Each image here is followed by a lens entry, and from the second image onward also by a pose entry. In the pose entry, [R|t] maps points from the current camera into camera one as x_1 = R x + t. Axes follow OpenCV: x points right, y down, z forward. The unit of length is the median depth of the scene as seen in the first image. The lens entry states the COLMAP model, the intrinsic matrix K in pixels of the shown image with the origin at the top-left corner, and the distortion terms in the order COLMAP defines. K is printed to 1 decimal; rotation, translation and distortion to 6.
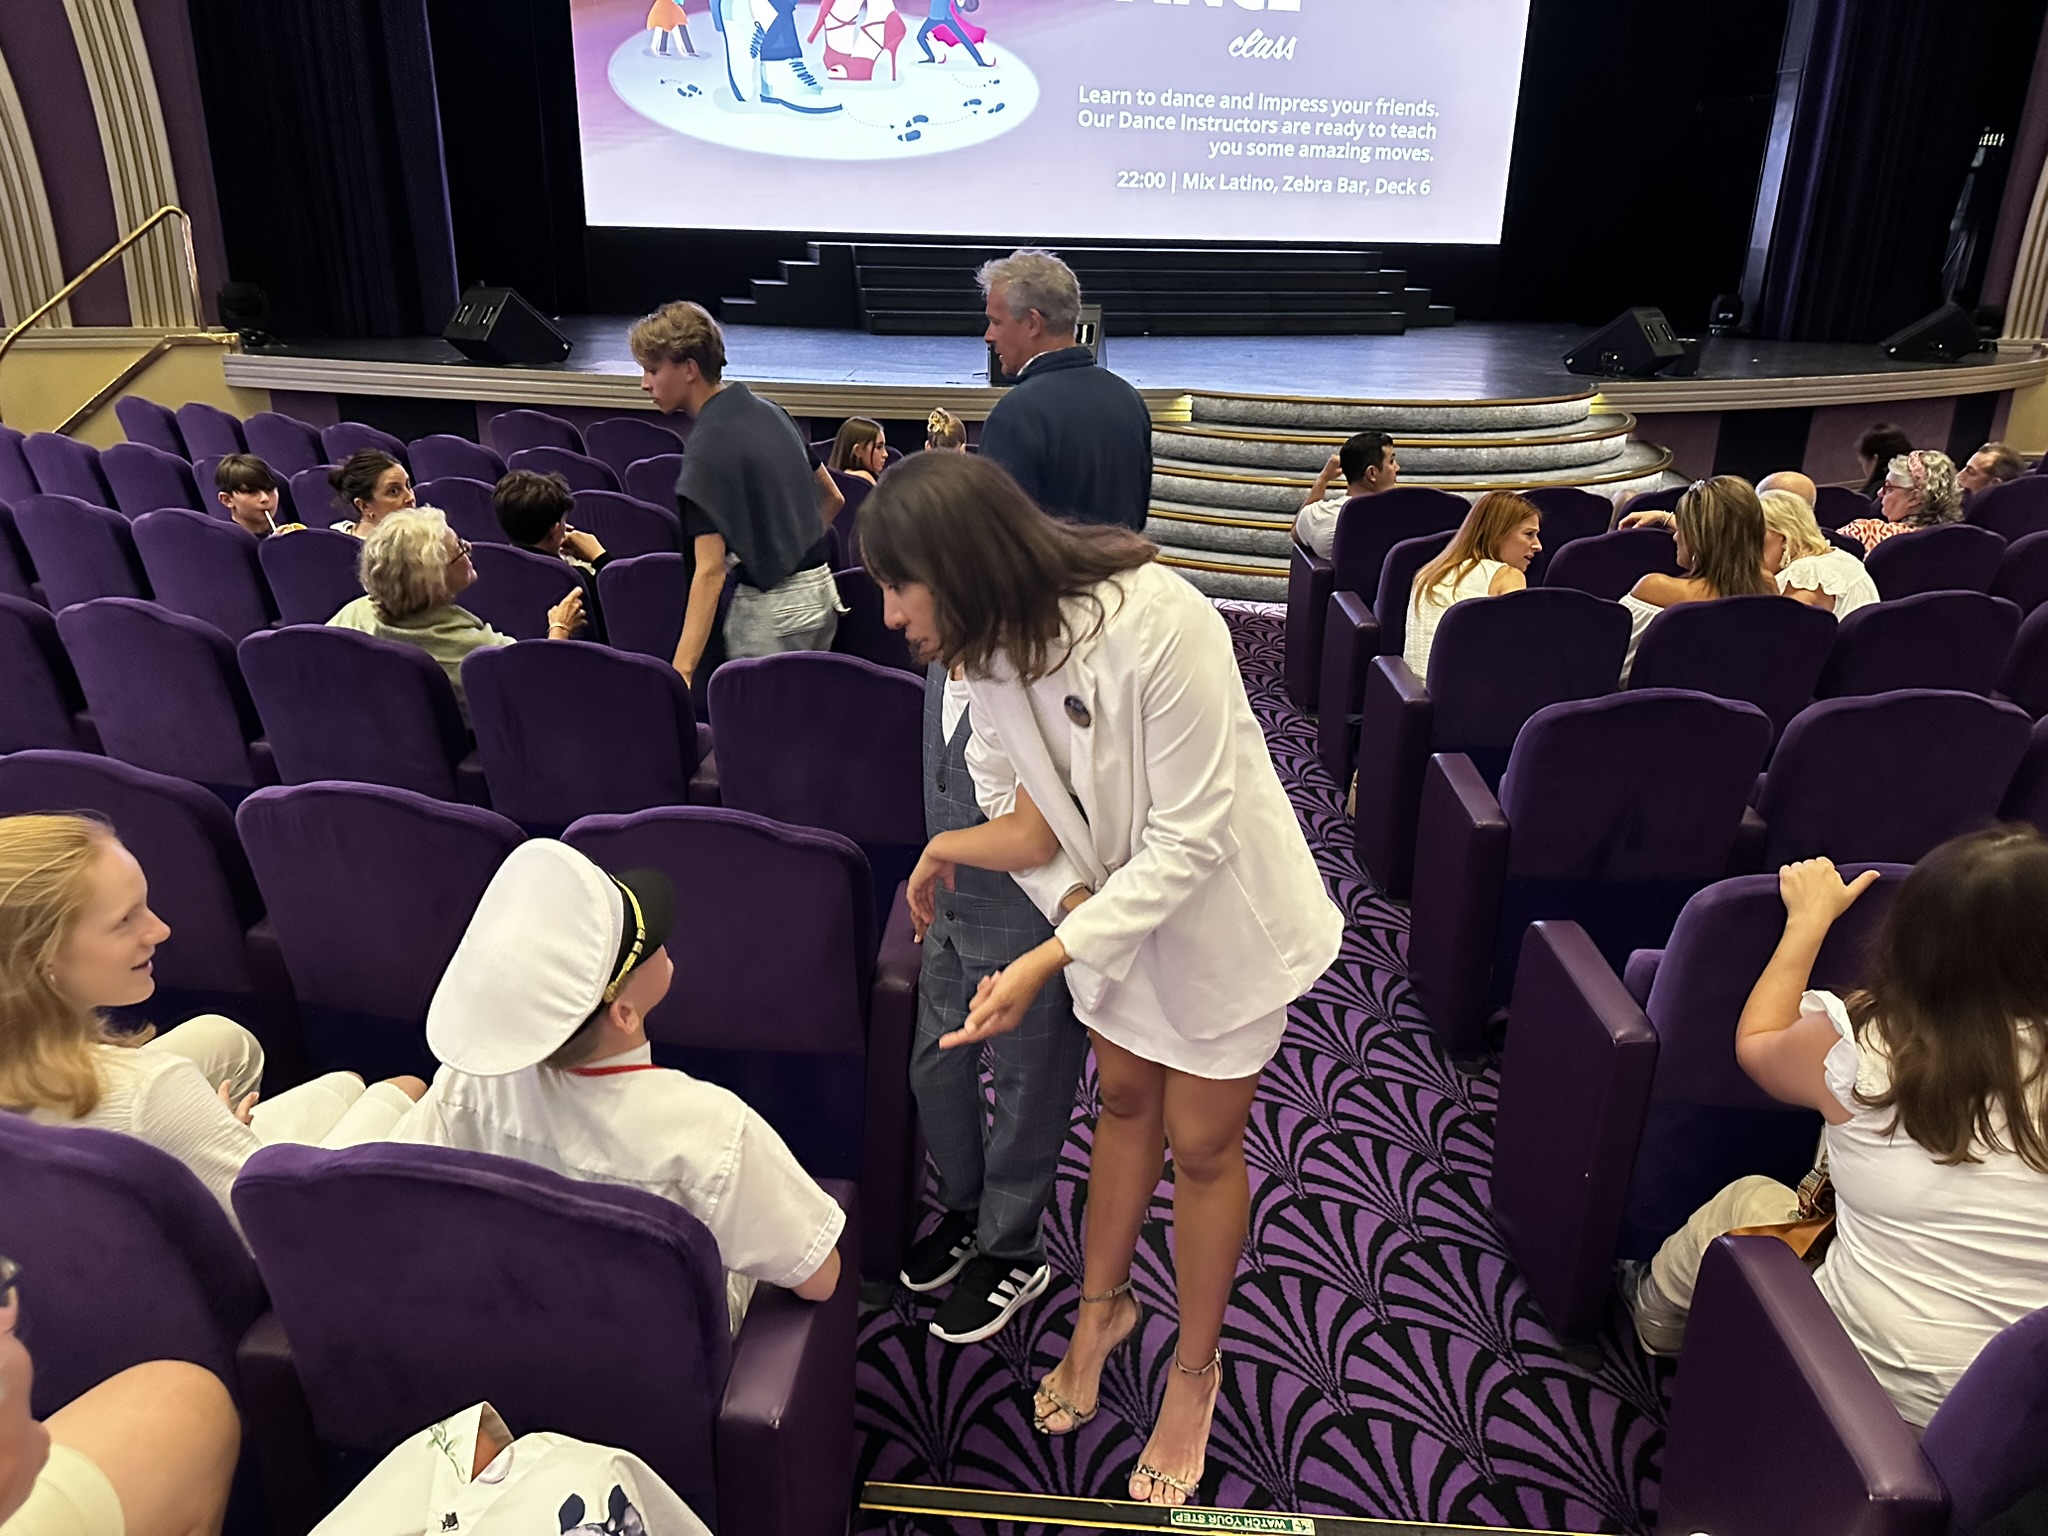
lens RADIAL K [[1415.5, 0, 1024.0], [0, 1415.5, 768.0], [0, 0, 1]] dist [0.155840, -0.227371]
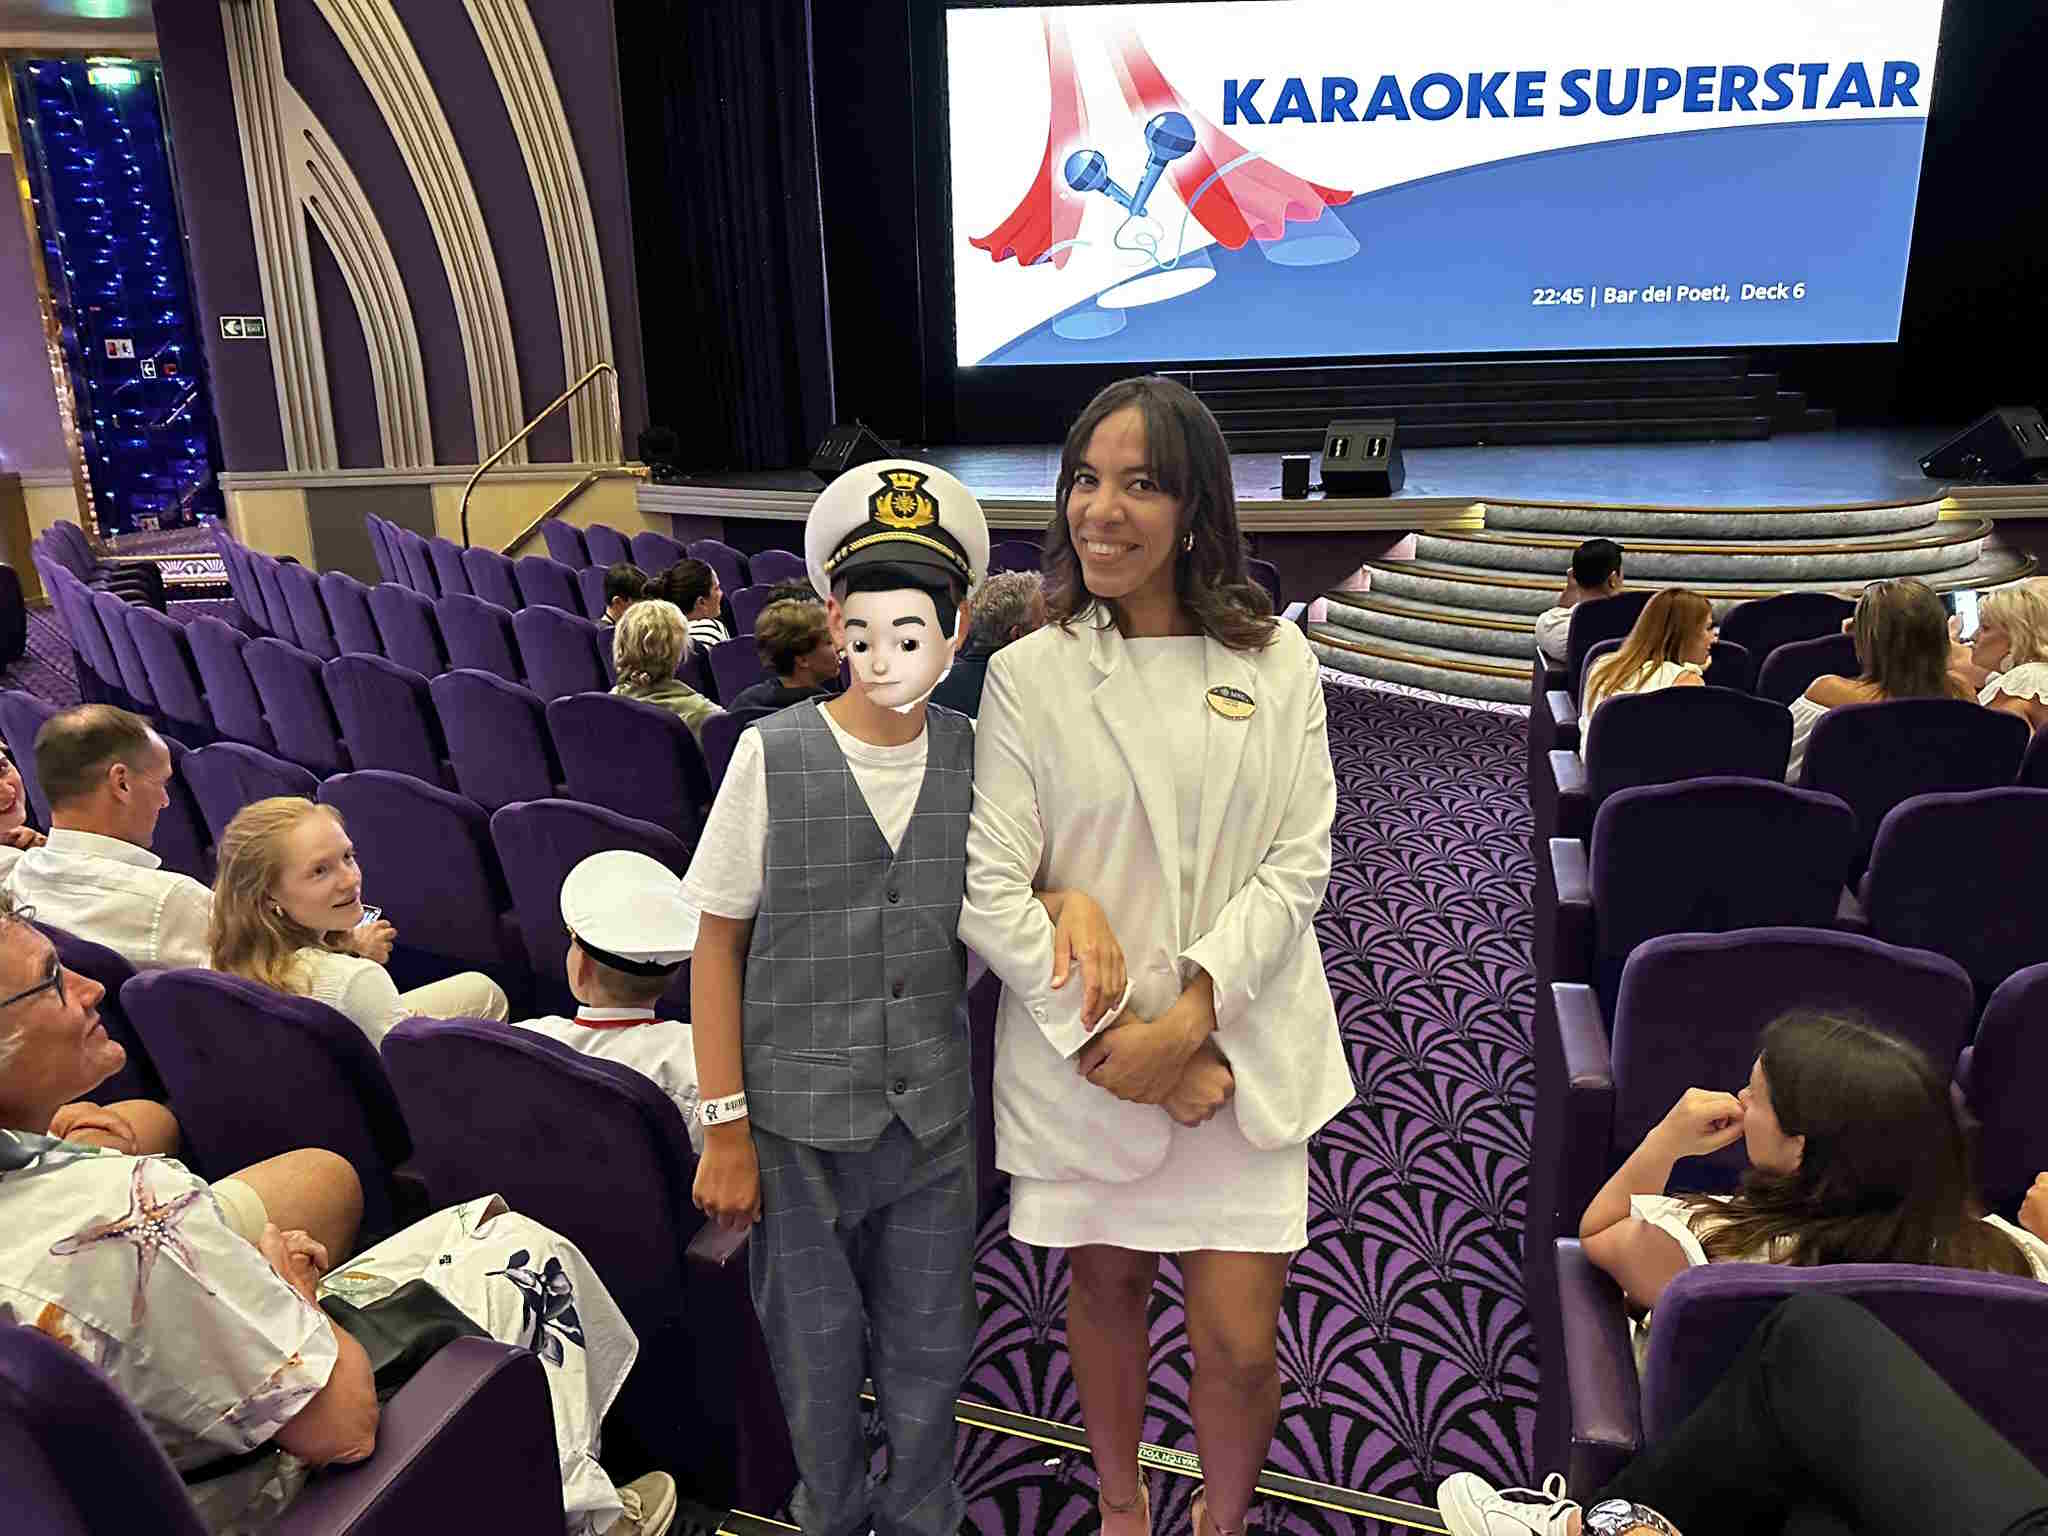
lens RADIAL K [[1432.7, 0, 1025.4], [0, 1432.7, 754.2], [0, 0, 1]] dist [0.042421, -0.002250]
pose [[0.966387, 0.032078, -0.255082, 0.089502], [-0.053831, 0.995439, -0.078756, 0.015792], [0.251392, 0.089840, 0.963707, -0.054254]]
